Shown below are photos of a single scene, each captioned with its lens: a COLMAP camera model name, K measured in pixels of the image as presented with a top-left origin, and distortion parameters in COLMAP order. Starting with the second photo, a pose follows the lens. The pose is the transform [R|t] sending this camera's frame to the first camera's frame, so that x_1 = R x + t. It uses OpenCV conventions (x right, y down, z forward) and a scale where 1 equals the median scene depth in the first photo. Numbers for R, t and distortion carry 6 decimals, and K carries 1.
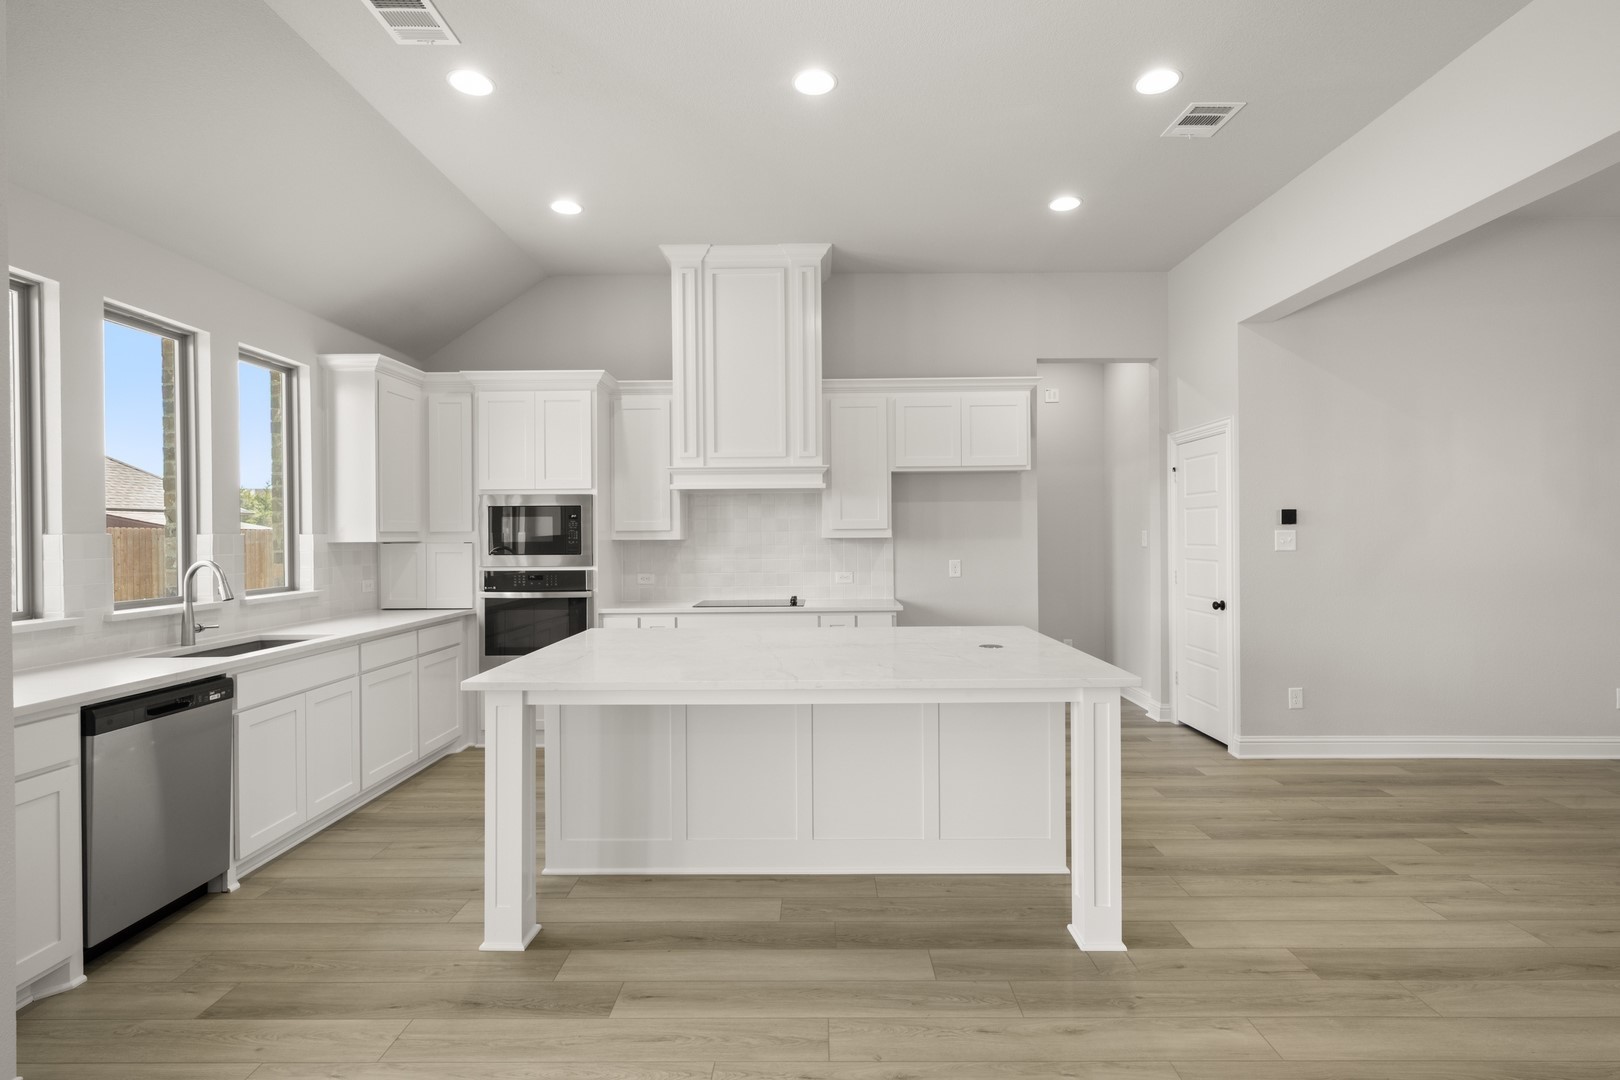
lens RADIAL K [[782.7, 0, 809.4], [0, 782.7, 537.0], [0, 0, 1]] dist [-0.000168, 0.000535]
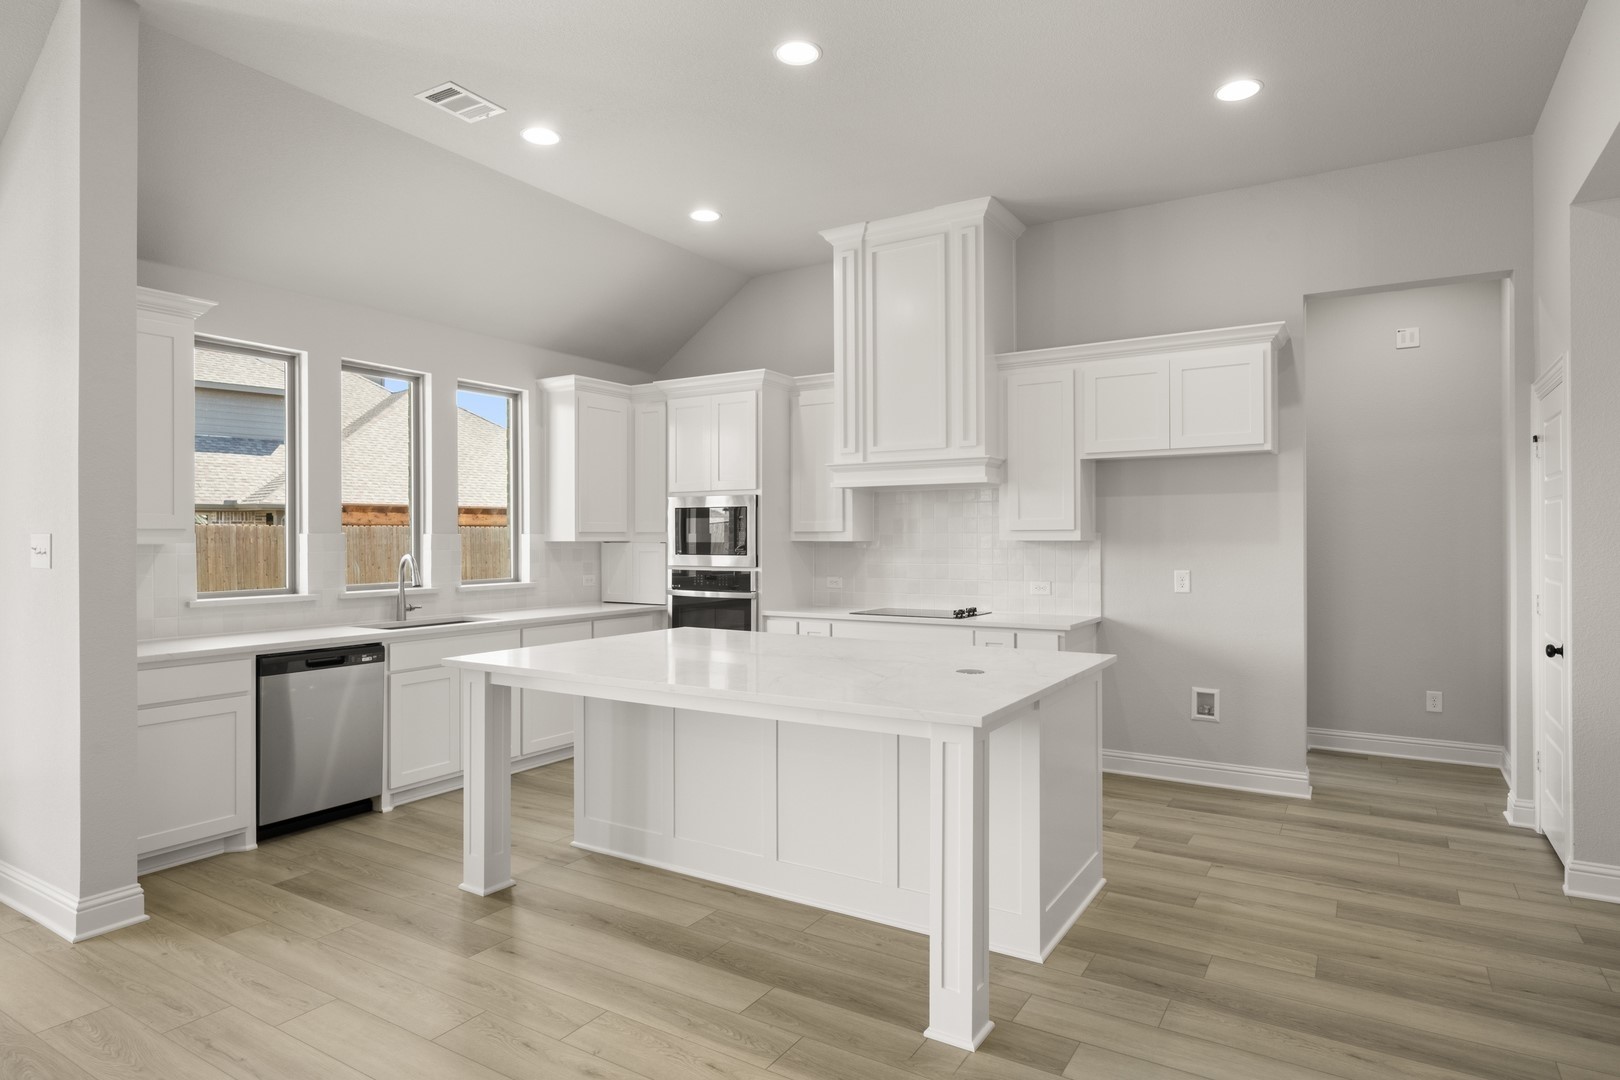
lens RADIAL K [[905.1, 0, 810.3], [0, 905.1, 536.2], [0, 0, 1]] dist [-0.000765, -0.001261]
pose [[0.855524, 0.004784, -0.517741, 0.387279], [-0.005813, 0.999983, -0.000367, -0.002272], [0.517731, 0.003324, 0.855537, 0.056638]]
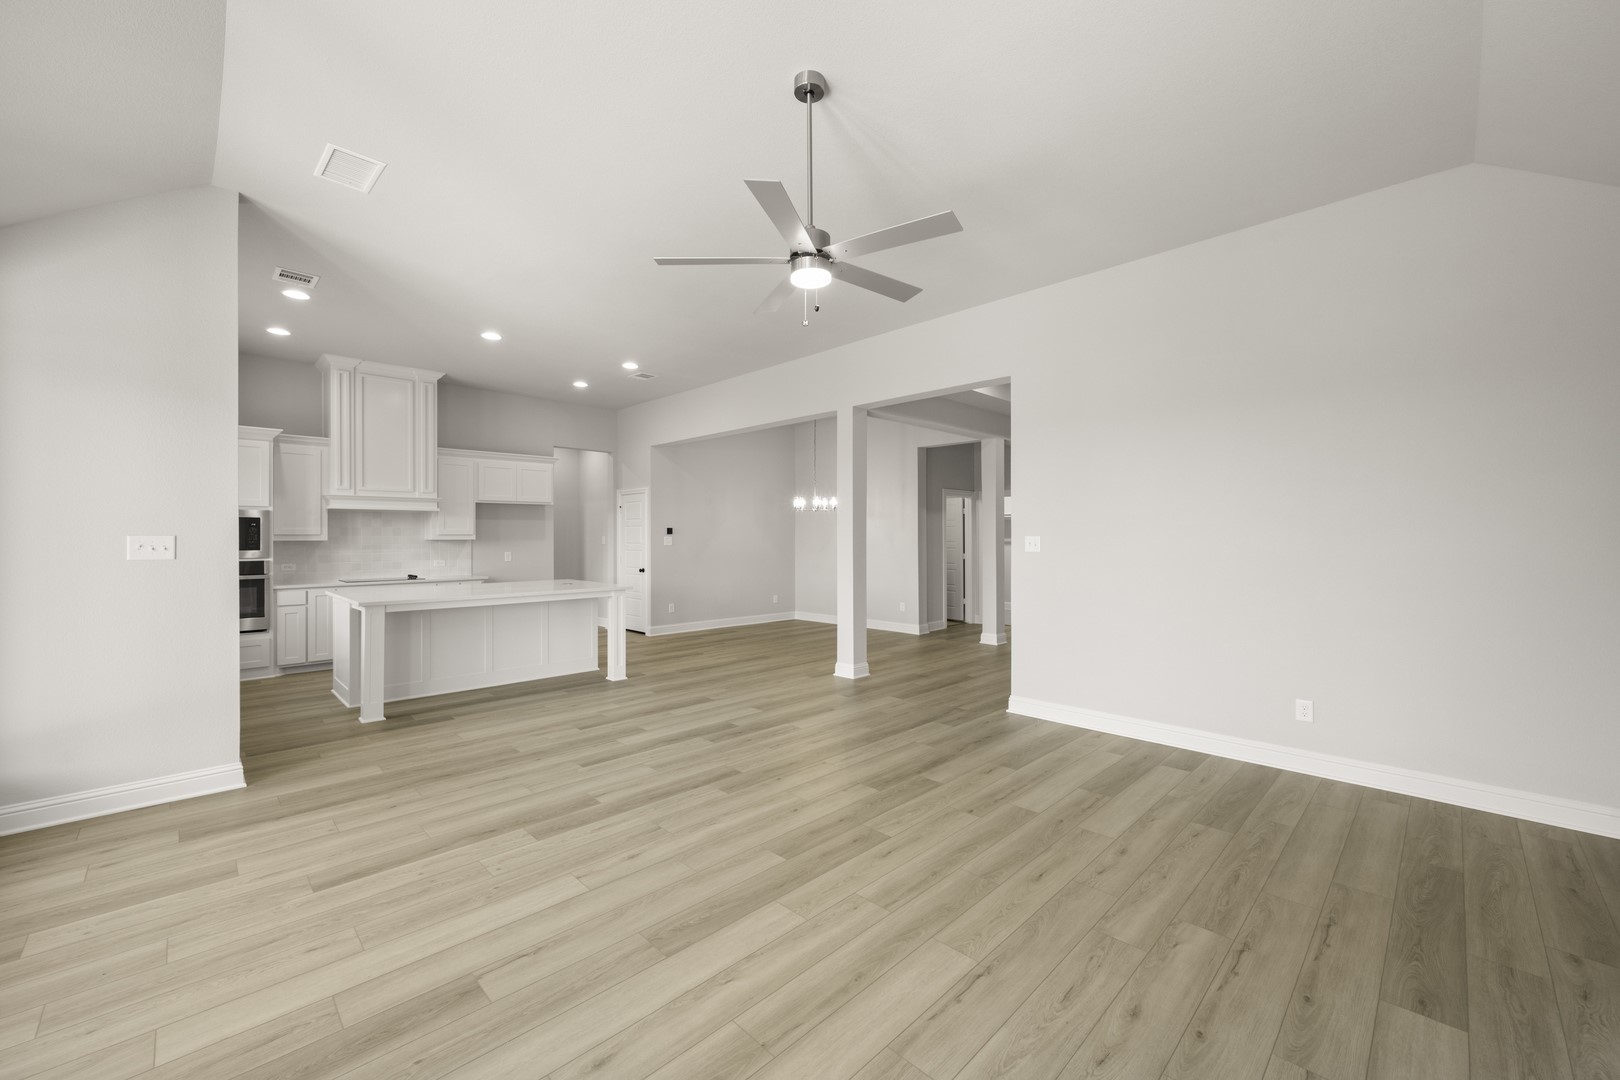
lens RADIAL K [[642.1, 0, 813.3], [0, 642.1, 536.7], [0, 0, 1]] dist [0.000626, -0.000142]
pose [[0.703330, 0.005270, 0.710844, -0.434059], [0.000653, 0.999967, -0.008059, 0.007161], [-0.710863, 0.006132, 0.703303, -0.633722]]
